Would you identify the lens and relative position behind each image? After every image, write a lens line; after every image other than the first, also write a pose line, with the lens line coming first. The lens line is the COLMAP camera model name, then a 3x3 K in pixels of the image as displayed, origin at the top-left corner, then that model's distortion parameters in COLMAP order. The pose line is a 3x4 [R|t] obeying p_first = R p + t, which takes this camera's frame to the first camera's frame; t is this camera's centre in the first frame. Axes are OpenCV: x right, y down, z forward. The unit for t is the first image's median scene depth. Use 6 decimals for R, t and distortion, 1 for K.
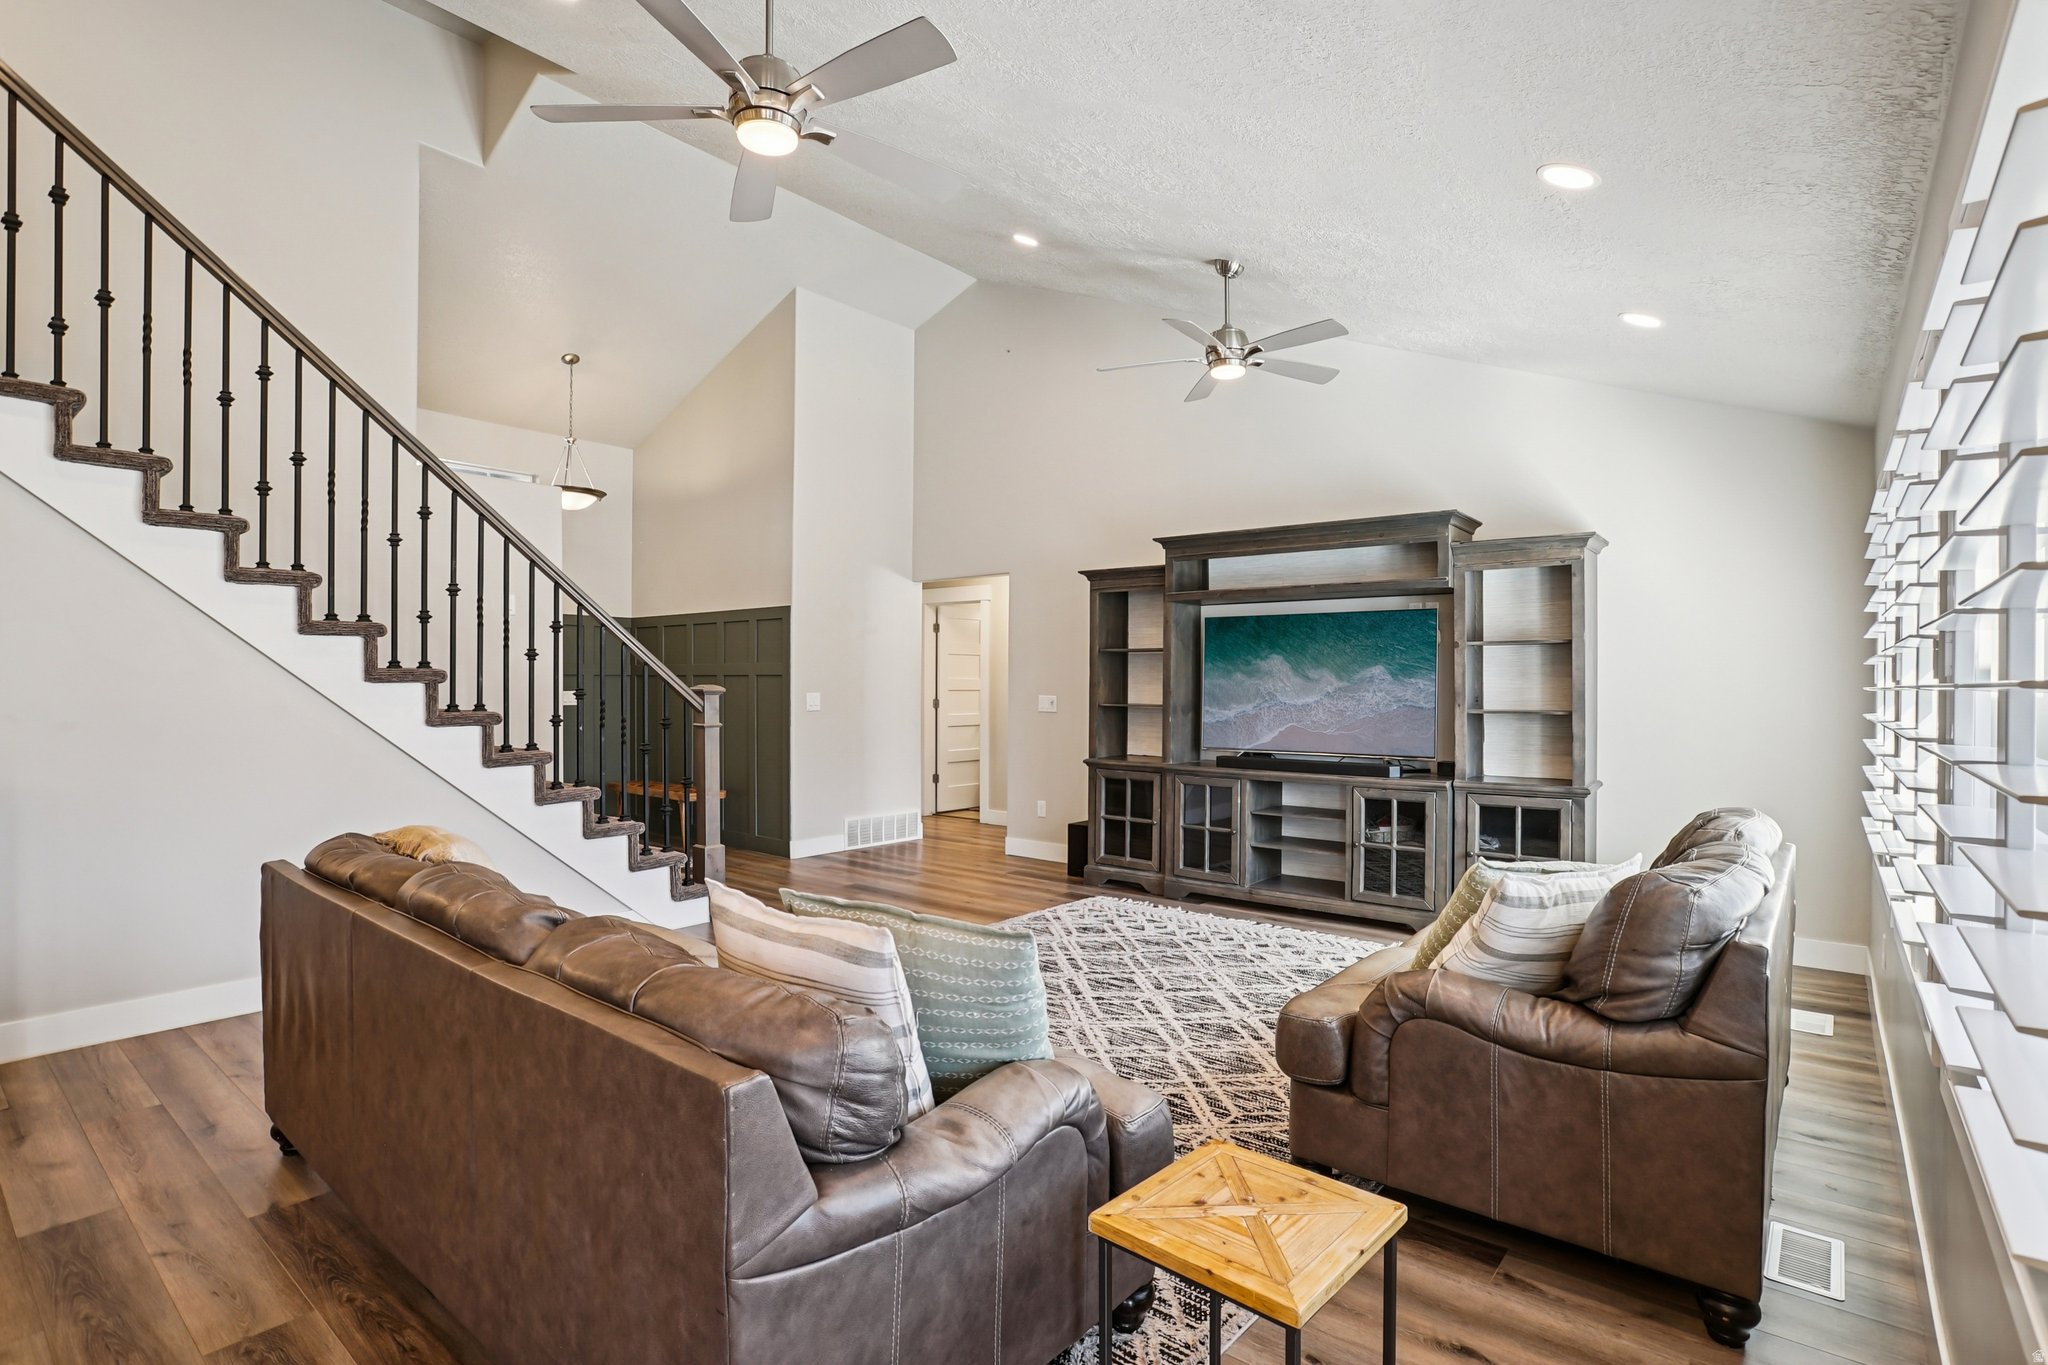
lens RADIAL K [[1000.0, 0, 1041.3], [0, 1000.0, 681.3], [0, 0, 1]] dist [-0.046139, 0.022113]
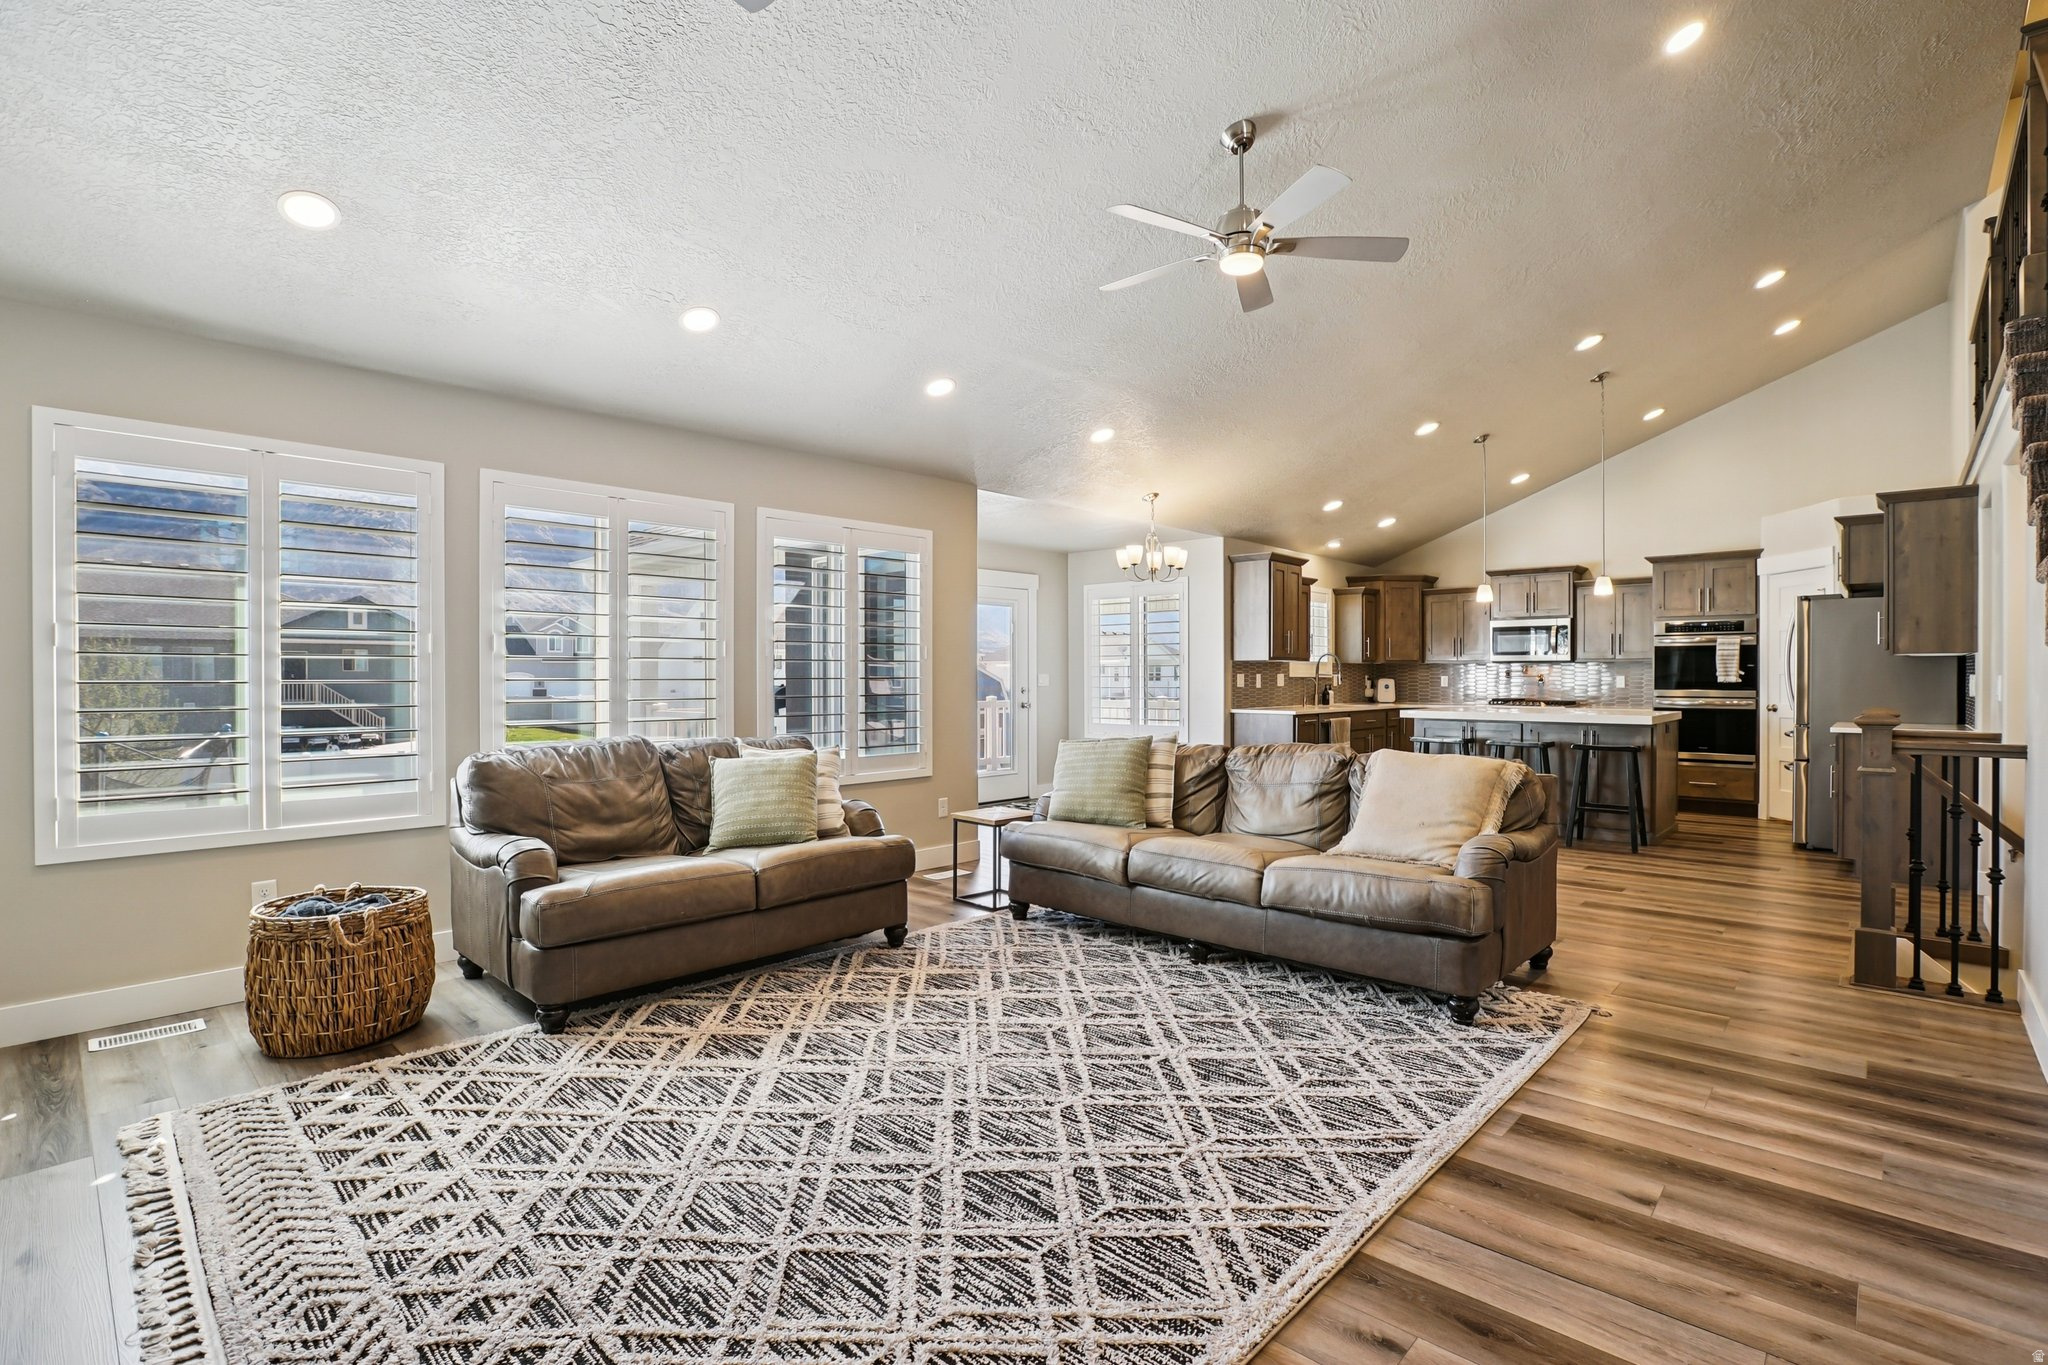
lens RADIAL K [[938.3, 0, 1033.3], [0, 938.3, 689.7], [0, 0, 1]] dist [-0.058315, 0.027578]
pose [[-0.997473, -0.003481, 0.070967, -0.044154], [-0.002756, 0.999943, 0.010302, 0.020847], [-0.070999, 0.010081, -0.997425, 1.298988]]
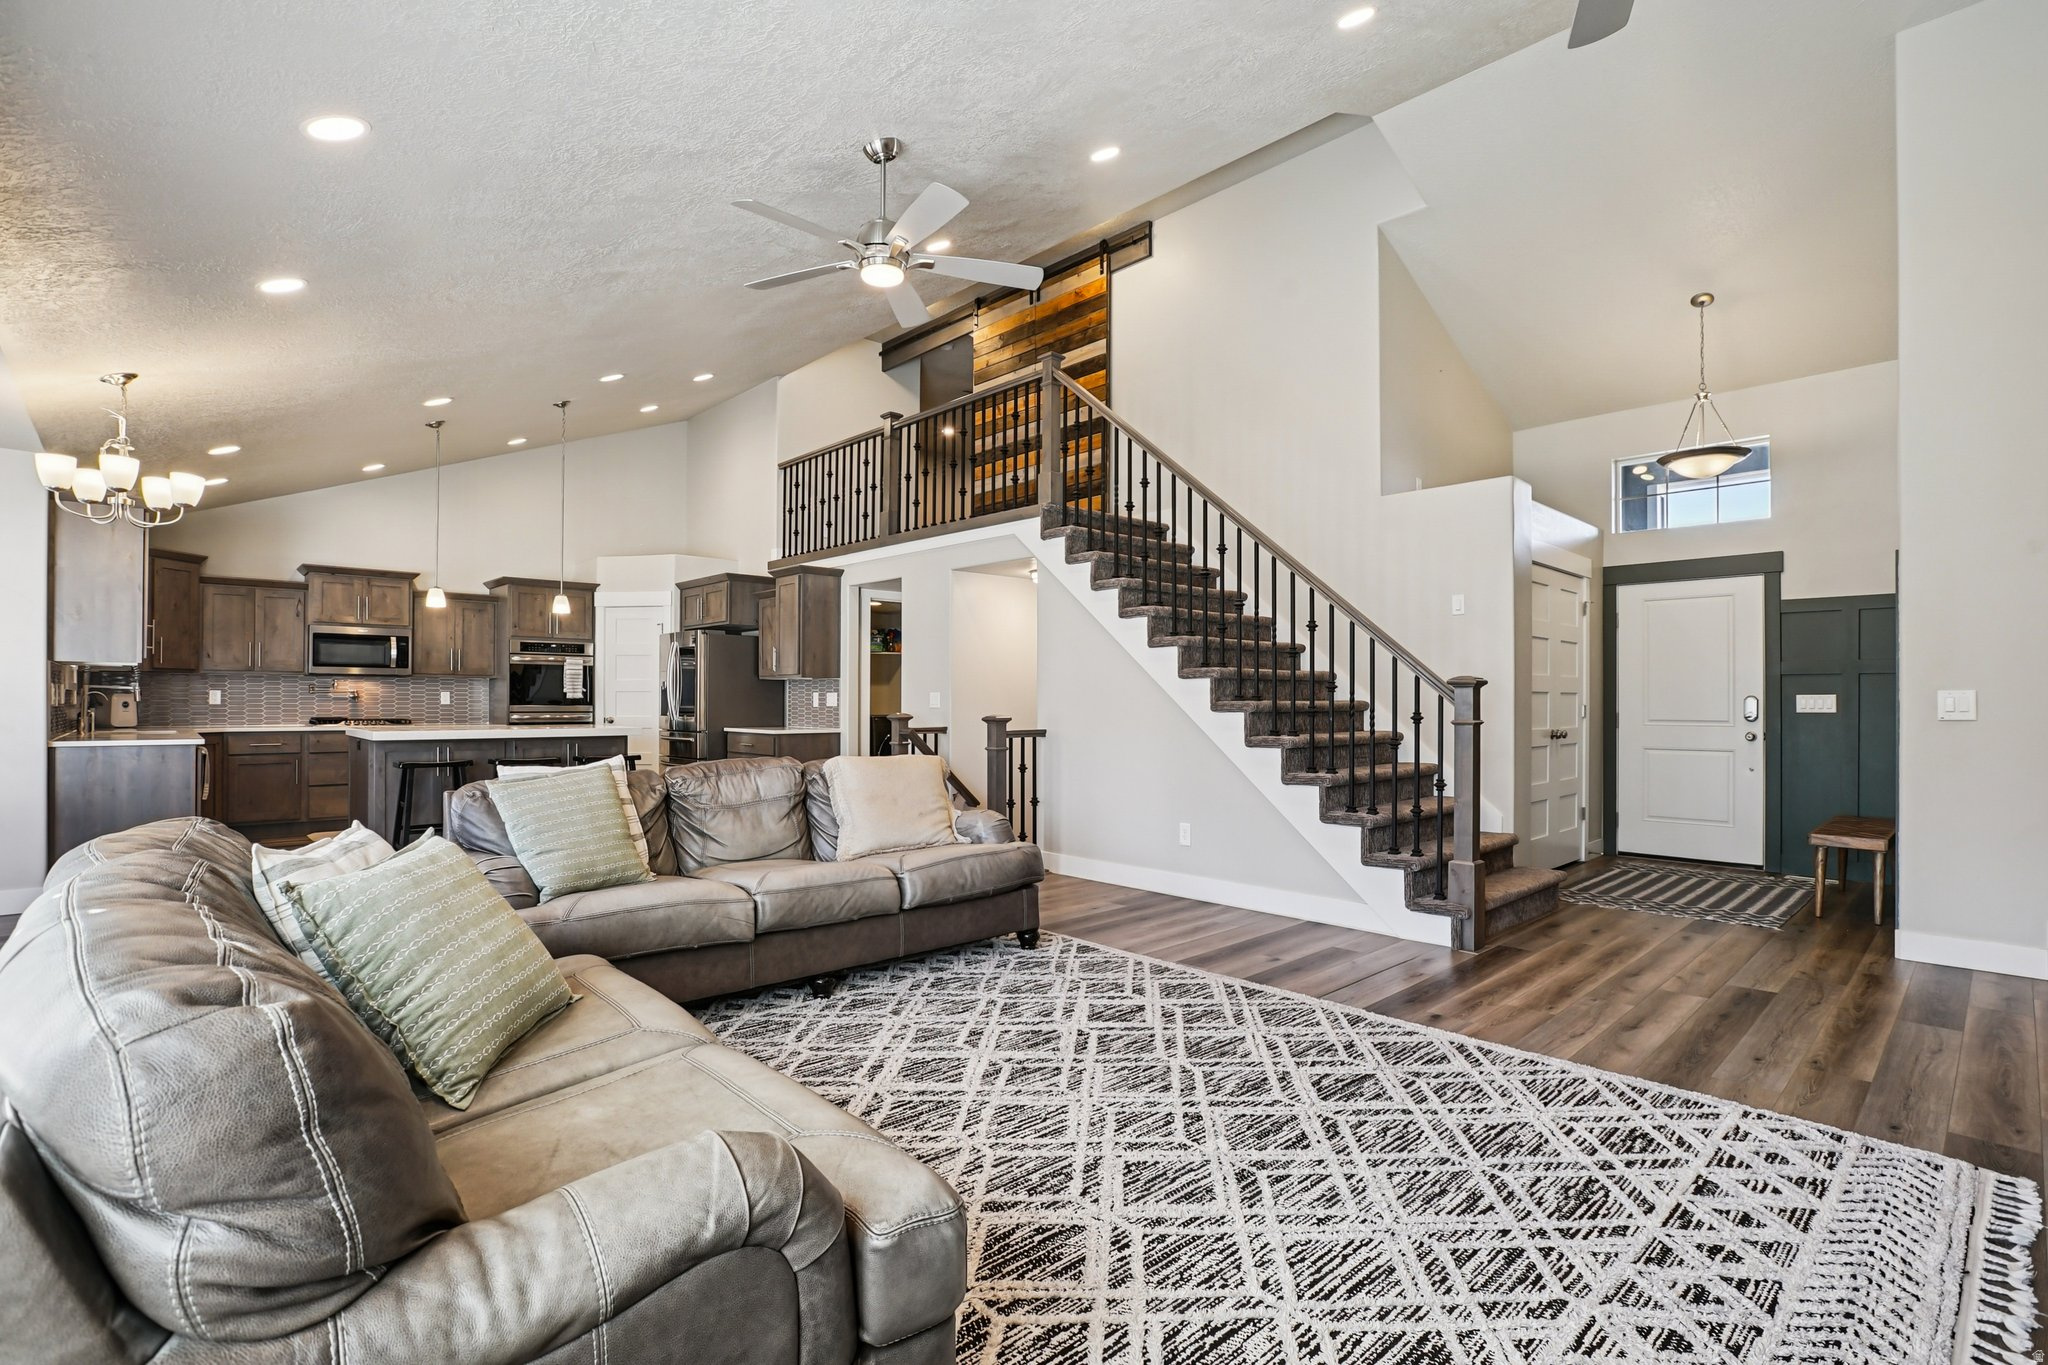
lens RADIAL K [[977.5, 0, 1024.0], [0, 977.5, 657.6], [0, 0, 1]] dist [-0.044447, 0.013328]
pose [[-0.135391, -0.051931, -0.989430, 0.582491], [-0.002983, 0.998642, -0.052006, 0.035817], [0.990788, -0.004089, -0.135362, 0.777638]]
